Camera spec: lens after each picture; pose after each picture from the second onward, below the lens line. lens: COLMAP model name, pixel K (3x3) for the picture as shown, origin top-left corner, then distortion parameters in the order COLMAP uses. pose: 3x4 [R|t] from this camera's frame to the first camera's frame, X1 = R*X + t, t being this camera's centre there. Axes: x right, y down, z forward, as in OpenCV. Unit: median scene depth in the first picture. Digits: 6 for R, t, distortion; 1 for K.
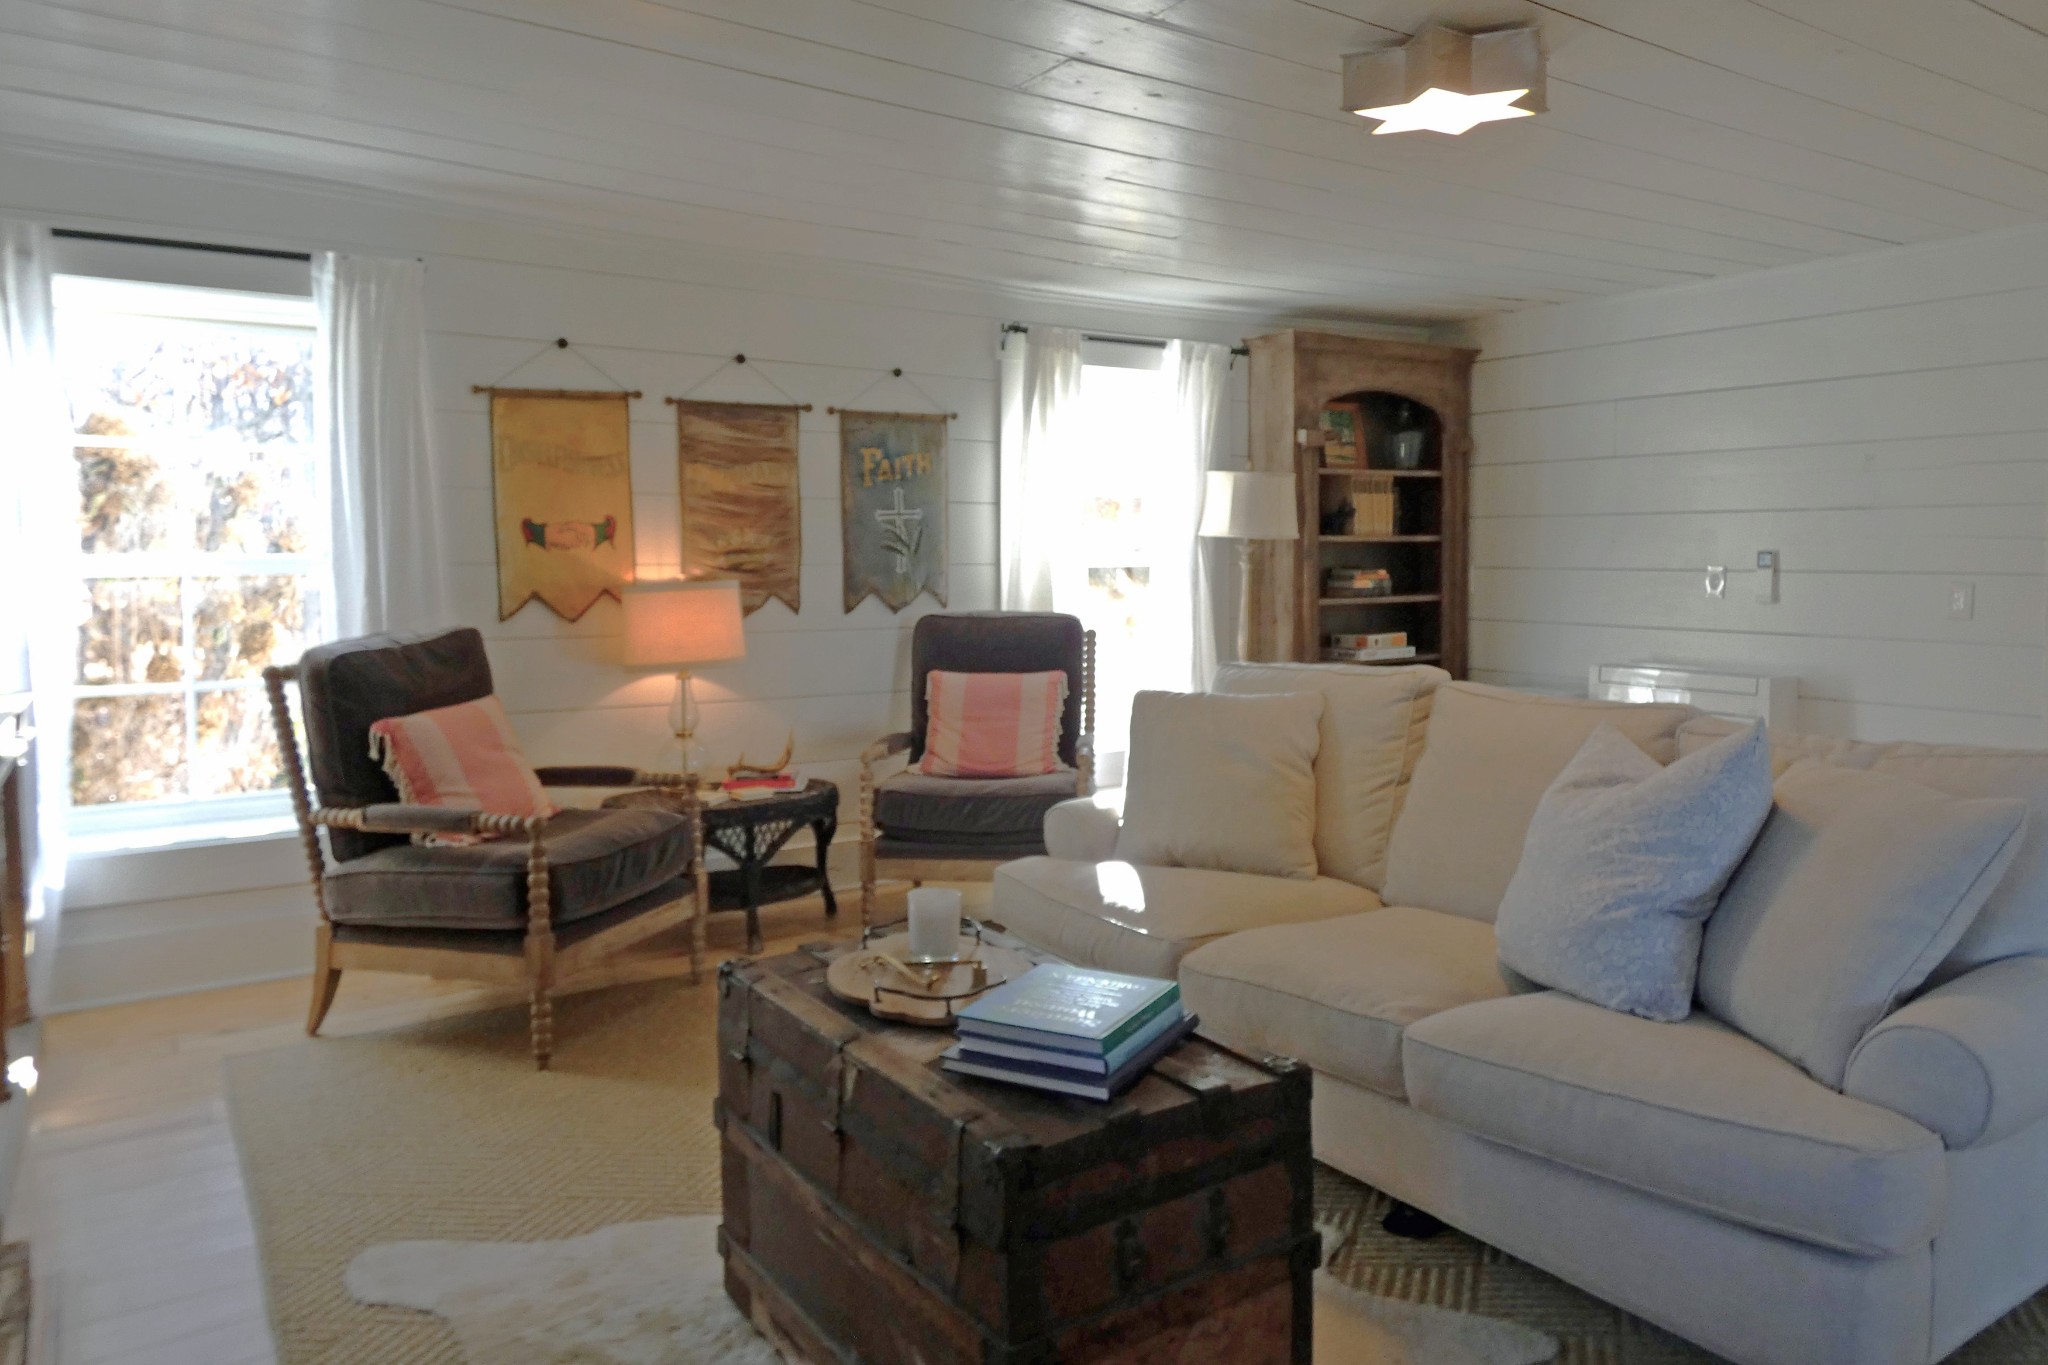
lens RADIAL K [[1391.9, 0, 1025.8], [0, 1391.9, 658.5], [0, 0, 1]] dist [0.001789, 0.001847]
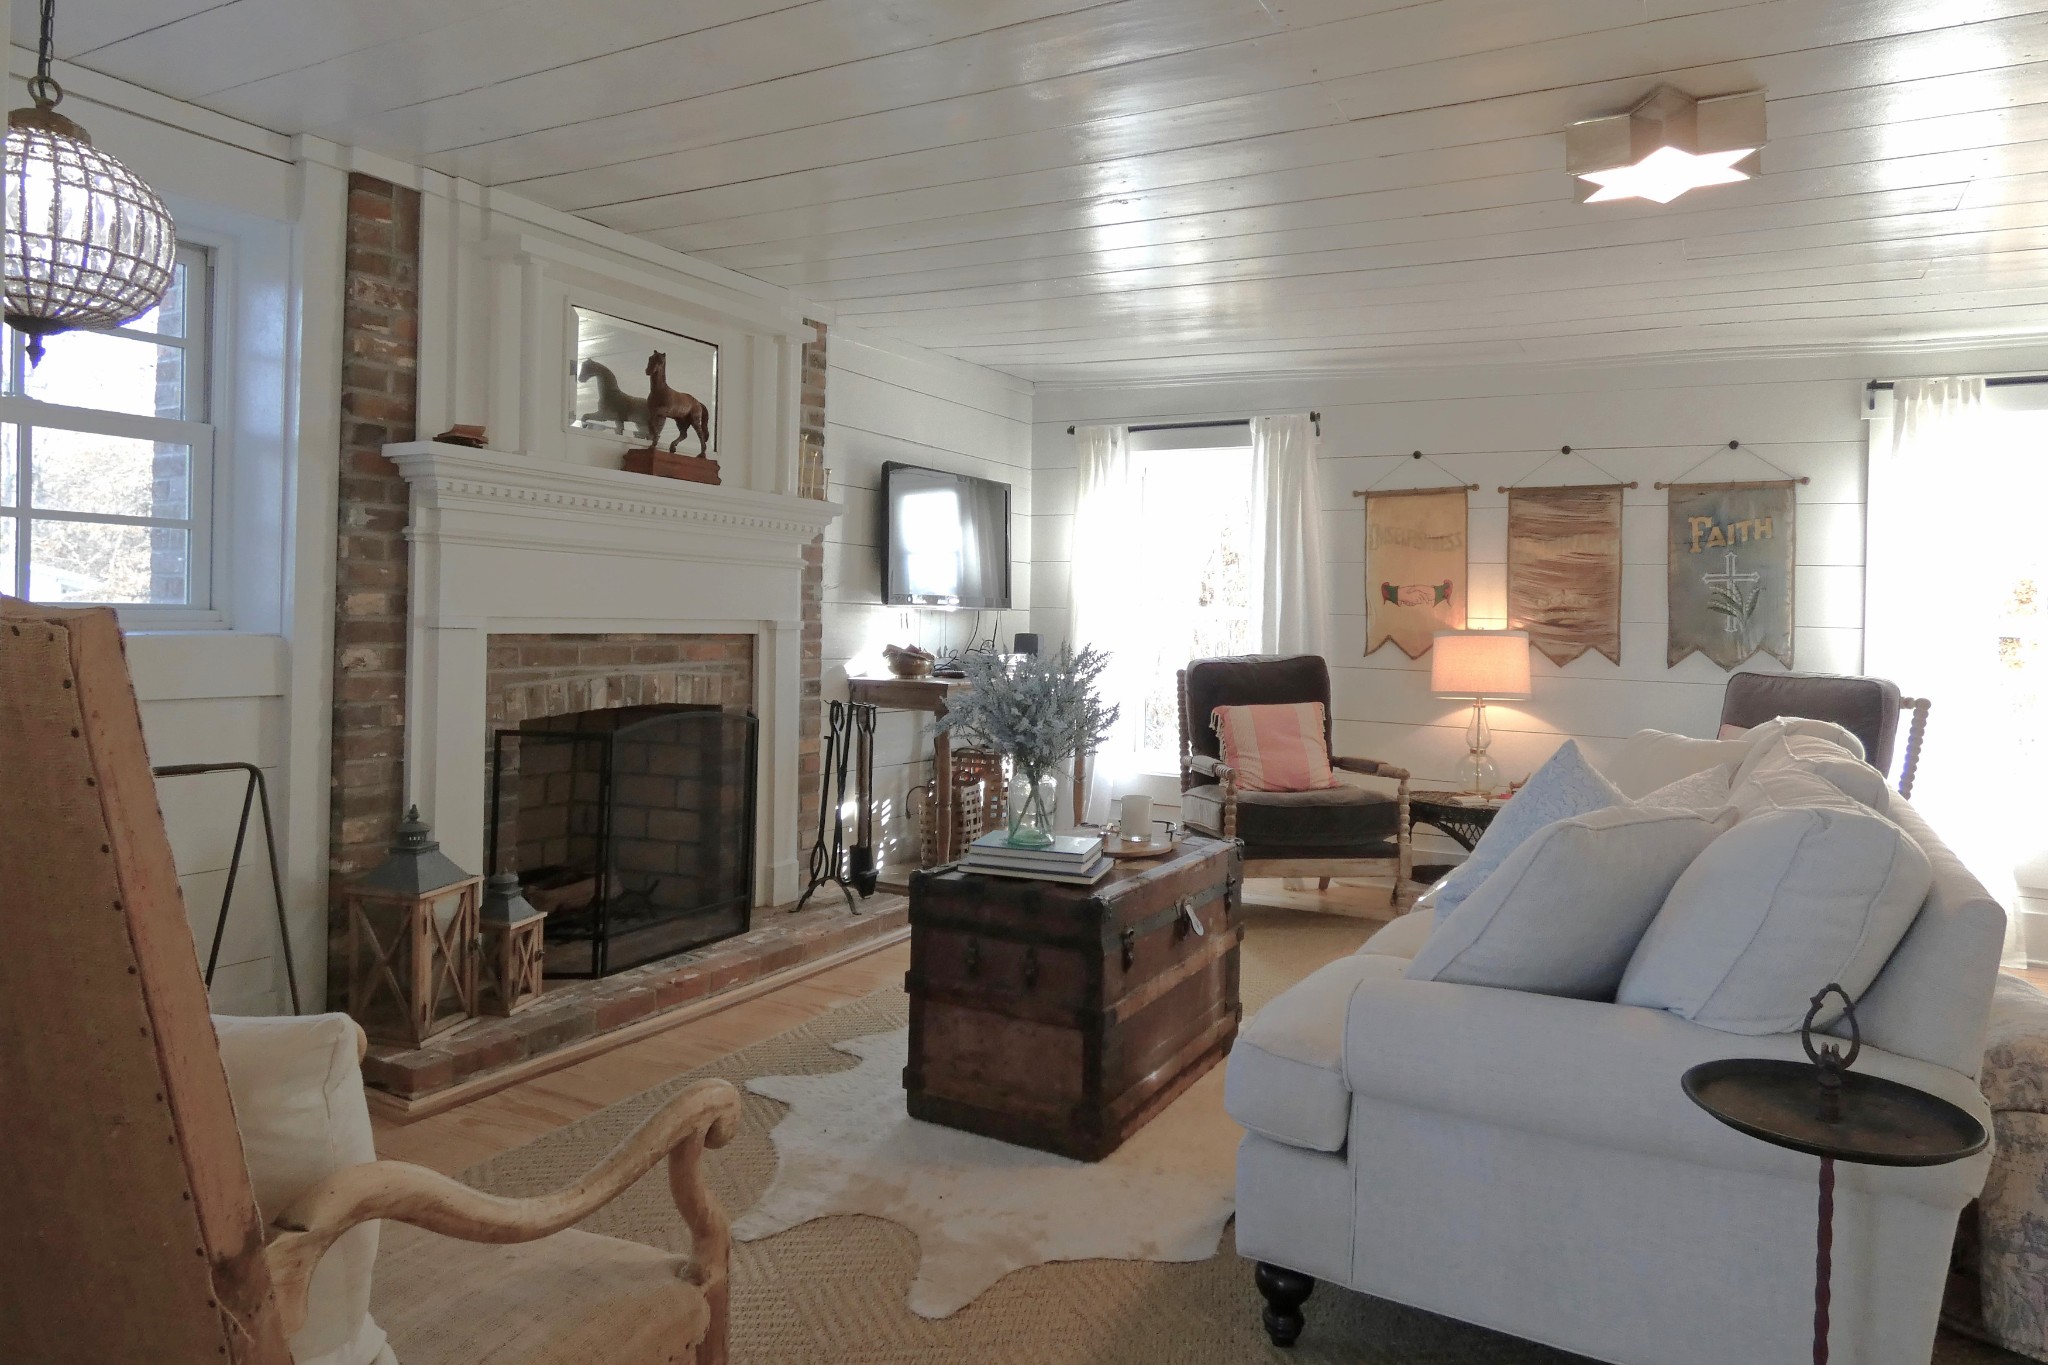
lens RADIAL K [[1282.4, 0, 1024.0], [0, 1282.4, 682.5], [0, 0, 1]] dist [-0.032041, -0.000401]
pose [[0.449198, 0.054618, -0.891761, 0.571757], [-0.092649, 0.995596, 0.014308, 0.012883], [0.888615, 0.076194, 0.452280, 0.097051]]
